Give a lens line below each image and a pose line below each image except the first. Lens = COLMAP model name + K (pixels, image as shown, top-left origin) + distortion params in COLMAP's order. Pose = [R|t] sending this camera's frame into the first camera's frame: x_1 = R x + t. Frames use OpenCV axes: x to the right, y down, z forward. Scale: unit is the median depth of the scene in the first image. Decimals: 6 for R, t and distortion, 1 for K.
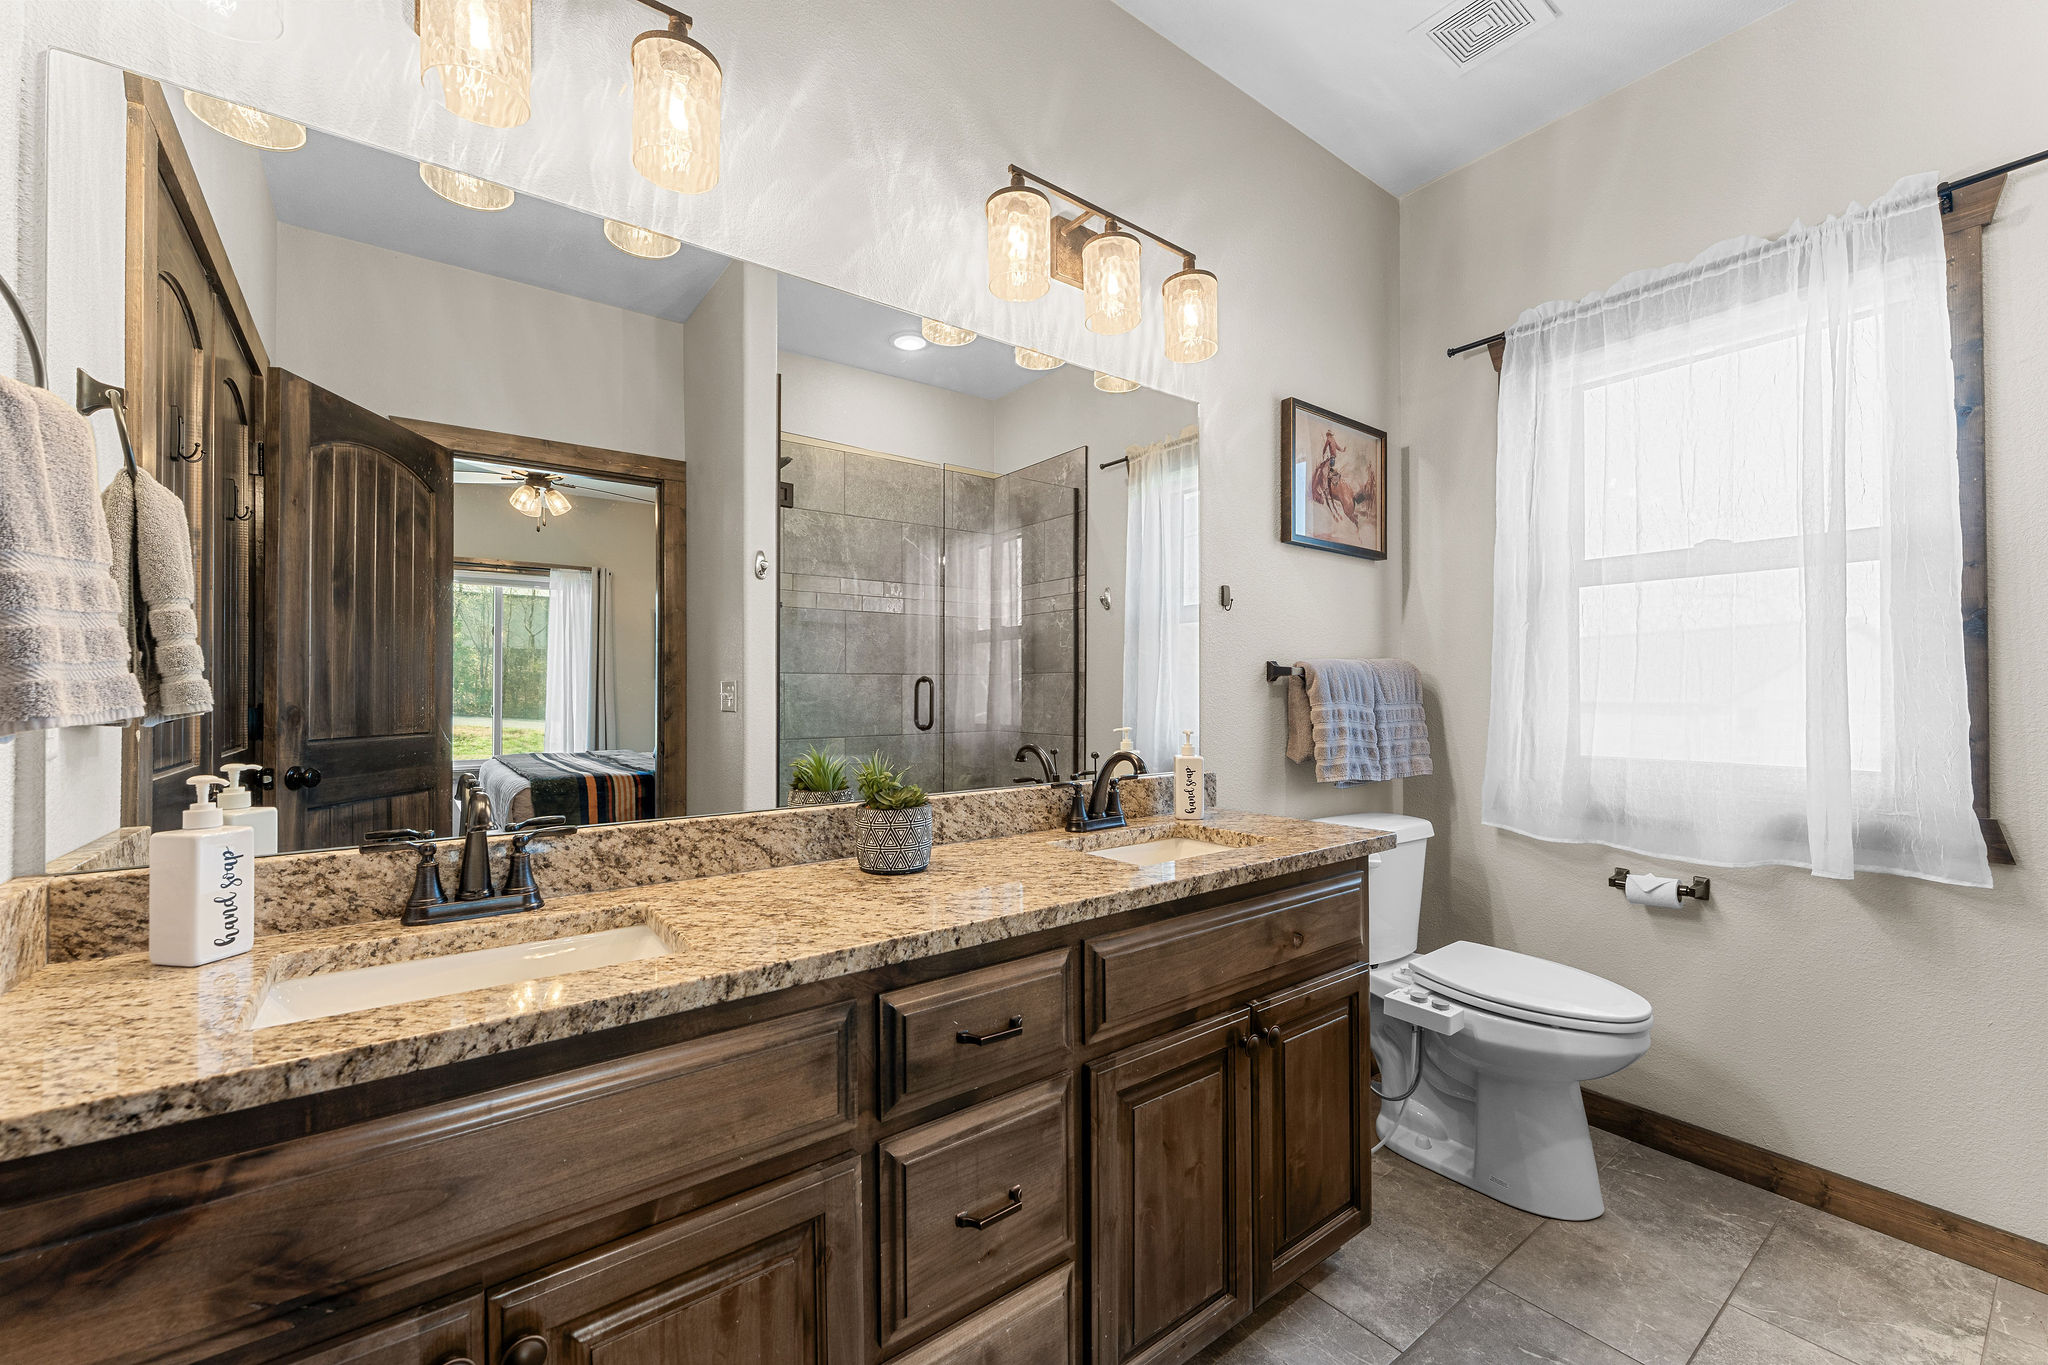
lens RADIAL K [[815.2, 0, 1031.1], [0, 815.2, 693.6], [0, 0, 1]] dist [0.002932, -0.000814]
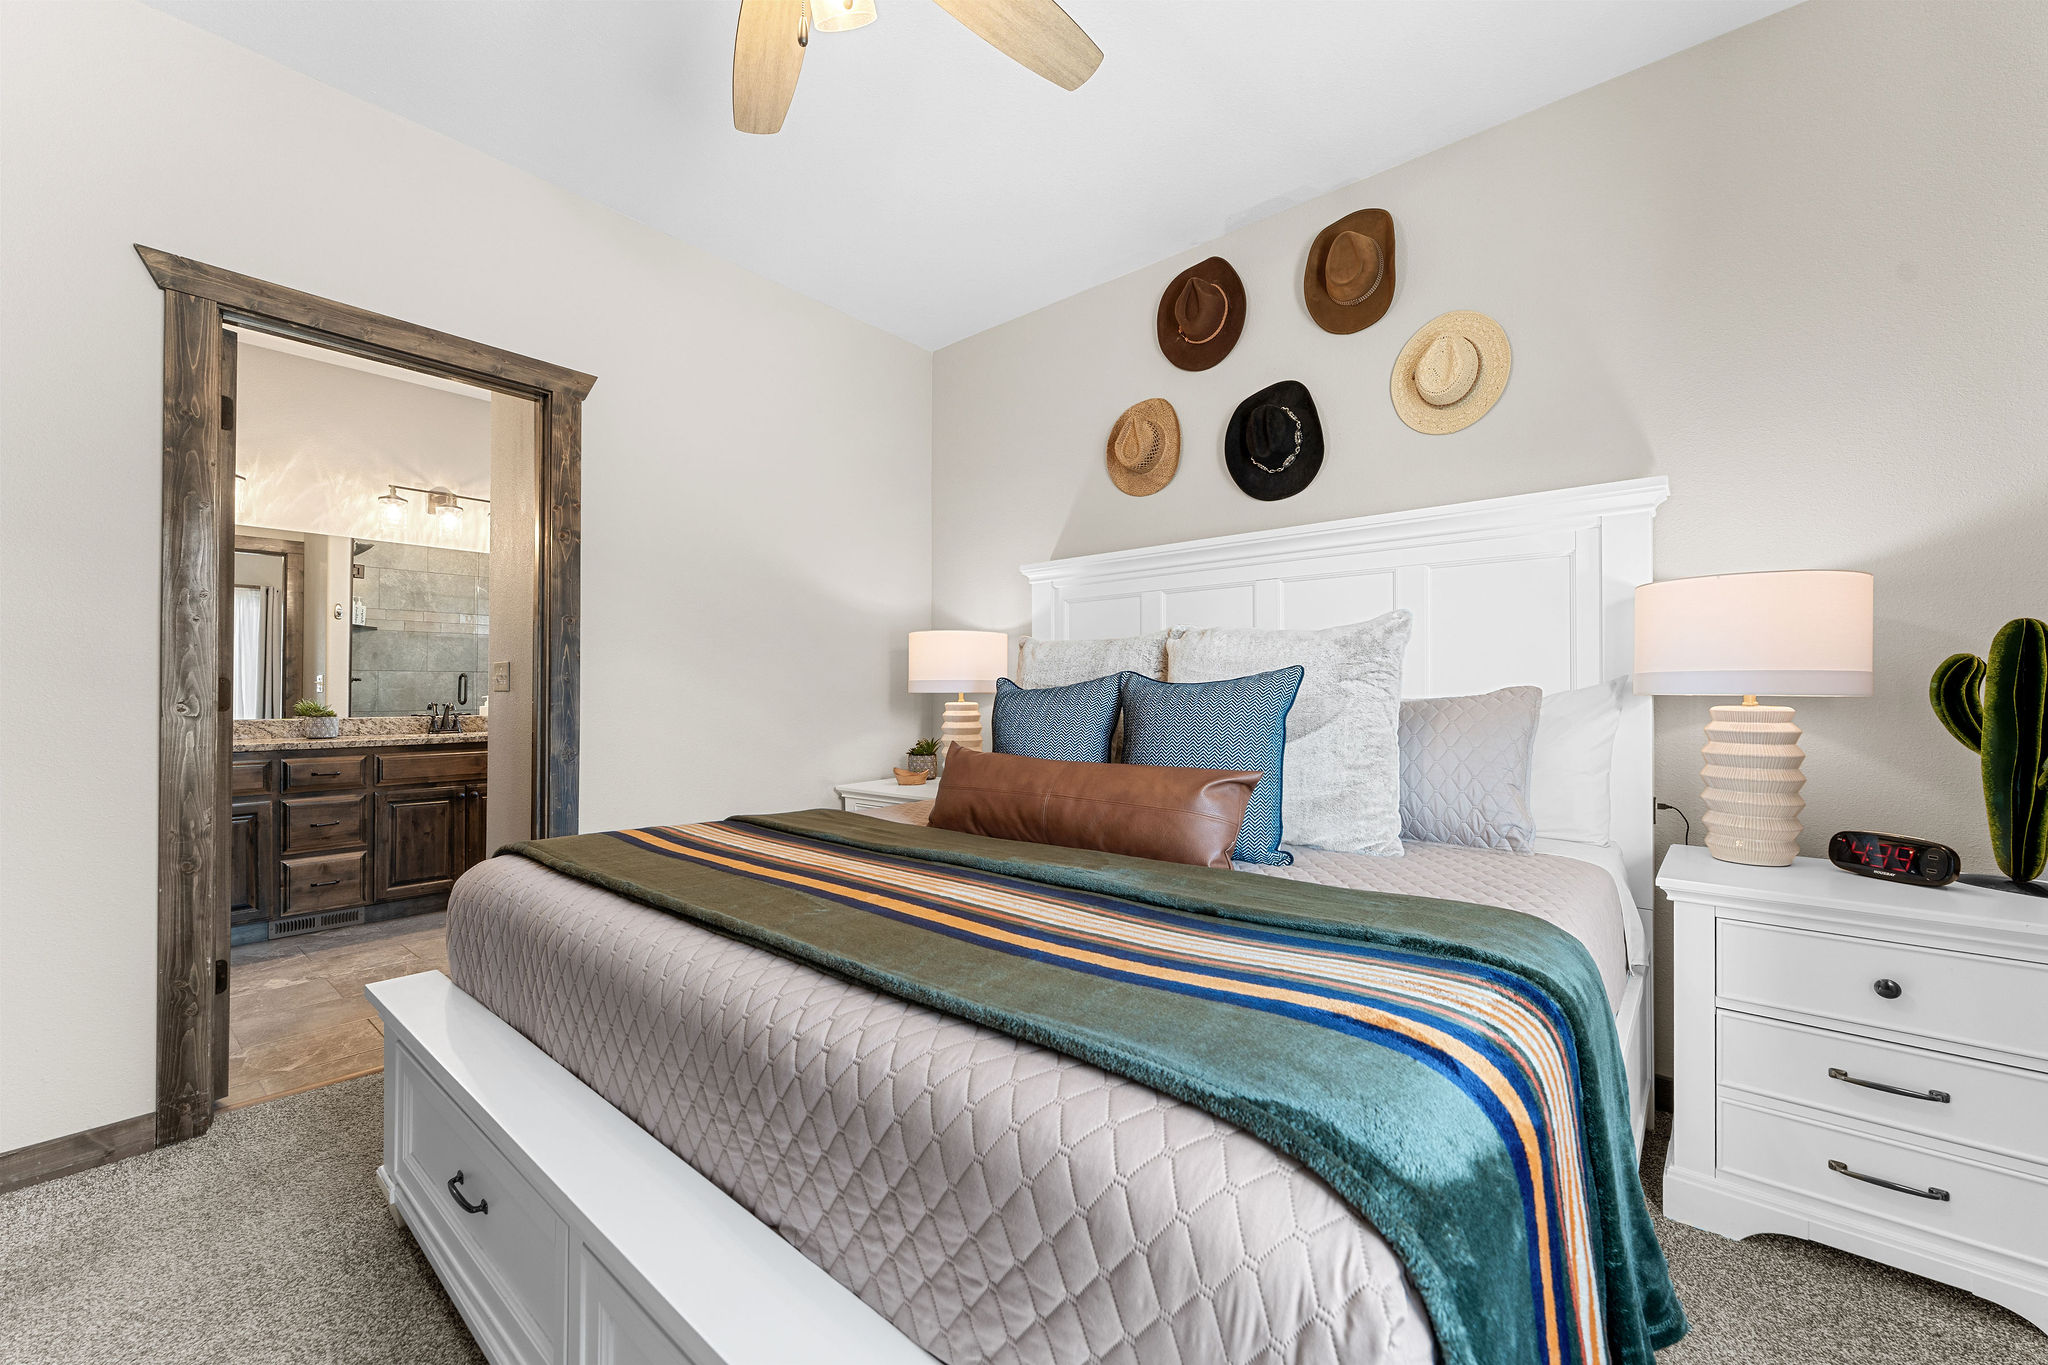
lens RADIAL K [[815.2, 0, 1026.0], [0, 815.2, 685.9], [0, 0, 1]] dist [0.002932, -0.000814]
pose [[0.975142, 0.001854, 0.221574, 1.703589], [-0.000305, 0.999975, -0.007026, 0.047501], [-0.221581, 0.006784, 0.975118, -2.498959]]
